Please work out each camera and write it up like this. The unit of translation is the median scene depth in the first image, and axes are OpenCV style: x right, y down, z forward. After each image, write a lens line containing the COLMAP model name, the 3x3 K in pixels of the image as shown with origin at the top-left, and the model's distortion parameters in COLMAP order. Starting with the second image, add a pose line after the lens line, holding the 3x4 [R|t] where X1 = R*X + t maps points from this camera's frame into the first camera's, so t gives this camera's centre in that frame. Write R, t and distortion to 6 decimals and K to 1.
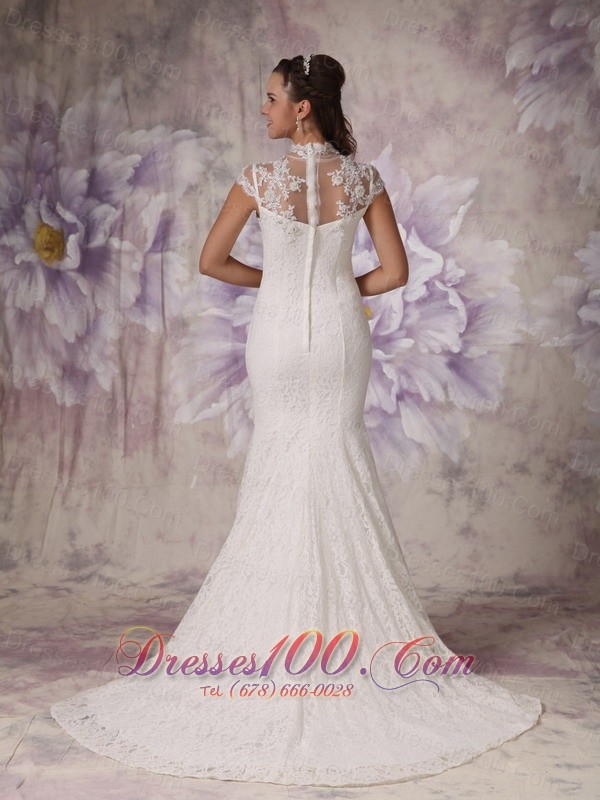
lens RADIAL K [[1842.1, 0, 305.5], [0, 1842.1, 335.6], [0, 0, 1]] dist [0.630589, 0.432699]
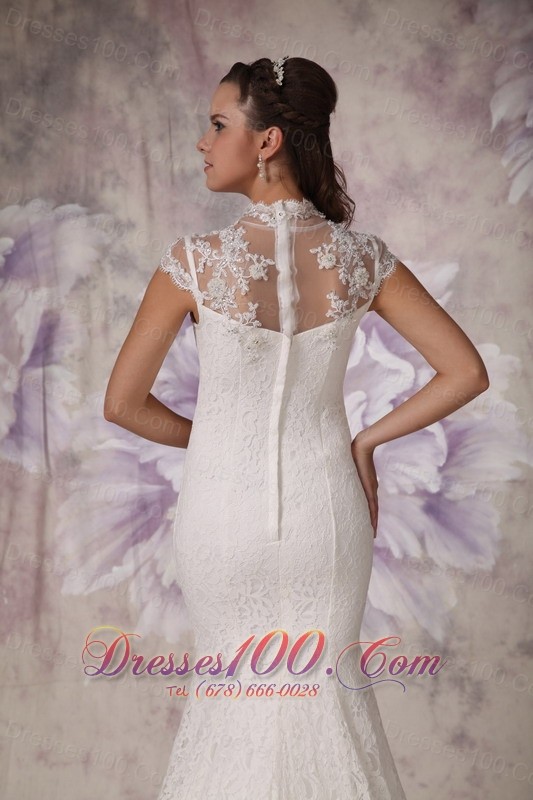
lens RADIAL K [[1877.5, 0, 266.5], [0, 1877.5, 400.0], [0, 0, 1]] dist [0.693798, 0.045633]
pose [[0.999338, -0.016296, 0.032528, -0.012117], [0.016911, 0.999681, -0.018735, -0.015343], [-0.032212, 0.019273, 0.999295, 0.225767]]
